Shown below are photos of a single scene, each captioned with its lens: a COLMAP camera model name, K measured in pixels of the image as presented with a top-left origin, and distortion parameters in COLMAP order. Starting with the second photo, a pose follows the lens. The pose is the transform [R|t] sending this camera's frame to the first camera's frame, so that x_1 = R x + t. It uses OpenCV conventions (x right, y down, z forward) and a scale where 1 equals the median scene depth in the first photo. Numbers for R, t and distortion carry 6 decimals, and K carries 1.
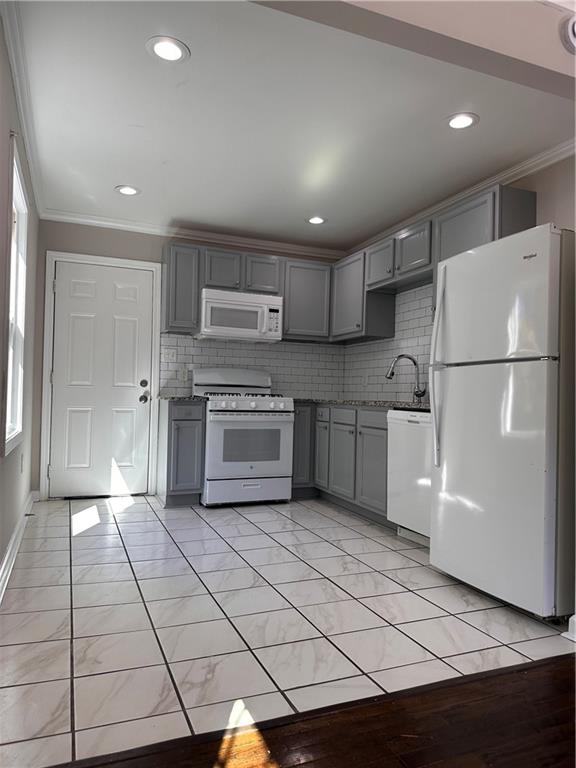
lens RADIAL K [[533.6, 0, 288.0], [0, 533.6, 384.0], [0, 0, 1]] dist [0.033054, -0.050432]
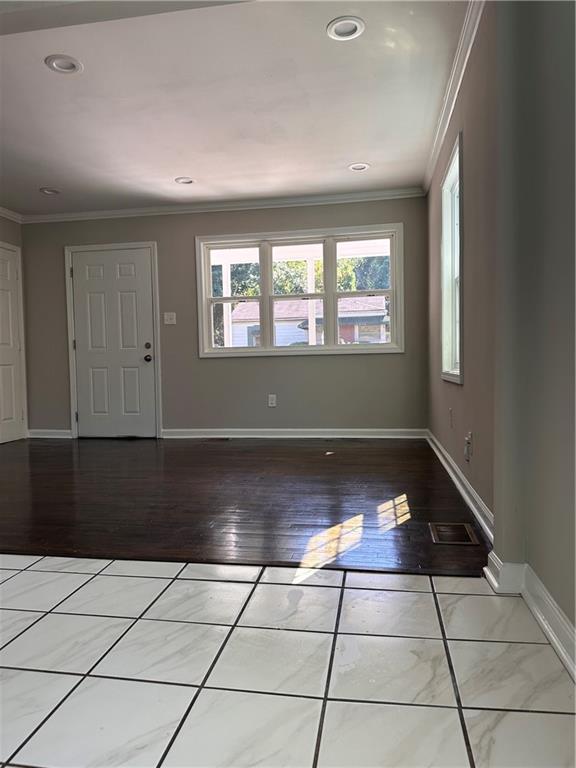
lens RADIAL K [[533.6, 0, 288.0], [0, 533.6, 384.0], [0, 0, 1]] dist [0.033054, -0.050432]
pose [[-0.849529, -0.025274, 0.526937, -0.581208], [-0.006282, 0.999265, 0.037803, 0.102370], [-0.527505, 0.028804, -0.849063, 1.699686]]
